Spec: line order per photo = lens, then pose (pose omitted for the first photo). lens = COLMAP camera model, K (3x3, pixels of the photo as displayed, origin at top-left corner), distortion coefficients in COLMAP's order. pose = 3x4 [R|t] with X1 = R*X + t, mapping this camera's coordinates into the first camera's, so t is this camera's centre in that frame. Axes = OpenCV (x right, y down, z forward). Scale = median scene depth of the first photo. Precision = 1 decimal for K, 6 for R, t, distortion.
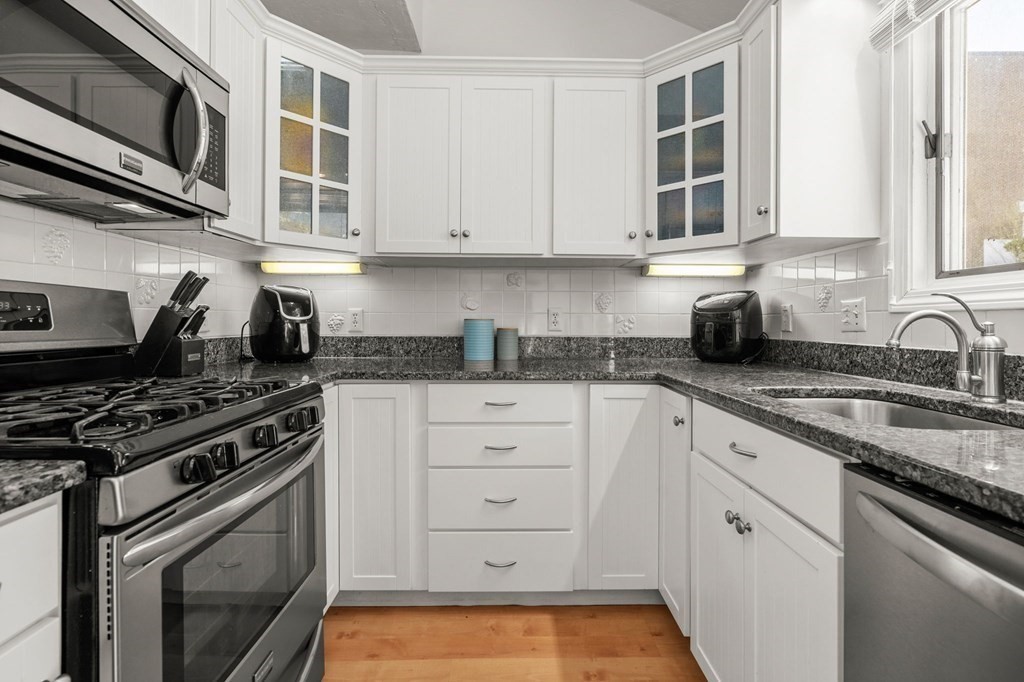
lens RADIAL K [[469.1, 0, 512.8], [0, 469.1, 320.5], [0, 0, 1]] dist [-0.007818, 0.003245]
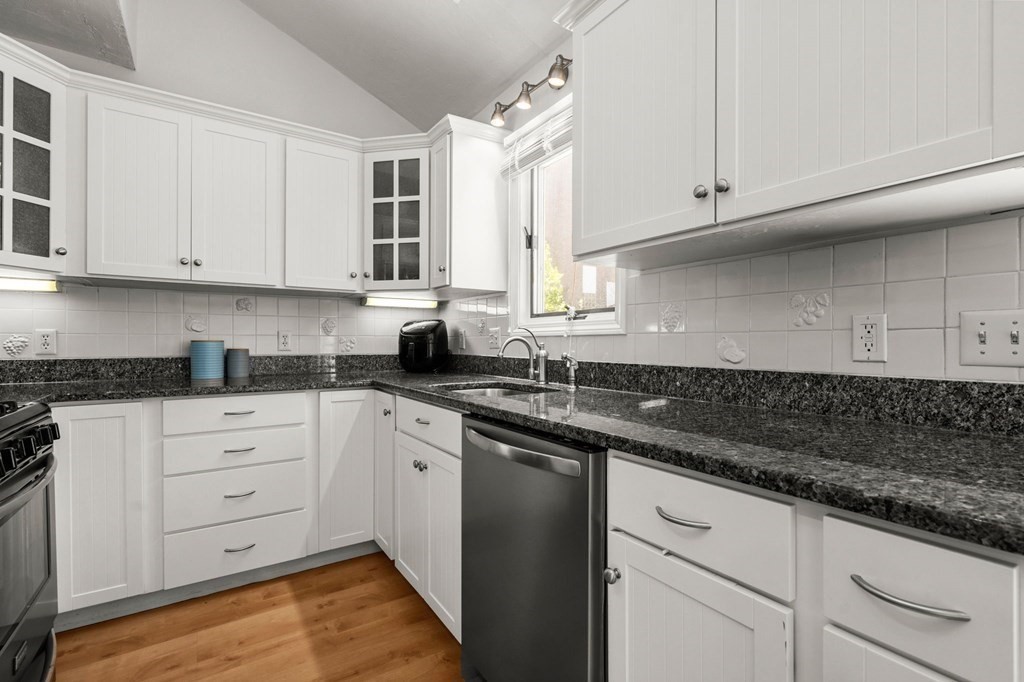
lens RADIAL K [[469.1, 0, 512.7], [0, 469.1, 339.8], [0, 0, 1]] dist [-0.007818, 0.003245]
pose [[0.837520, -0.001434, 0.546404, -0.093155], [0.000468, 0.999998, 0.001907, -0.008222], [-0.546406, -0.001341, 0.837519, -0.358385]]
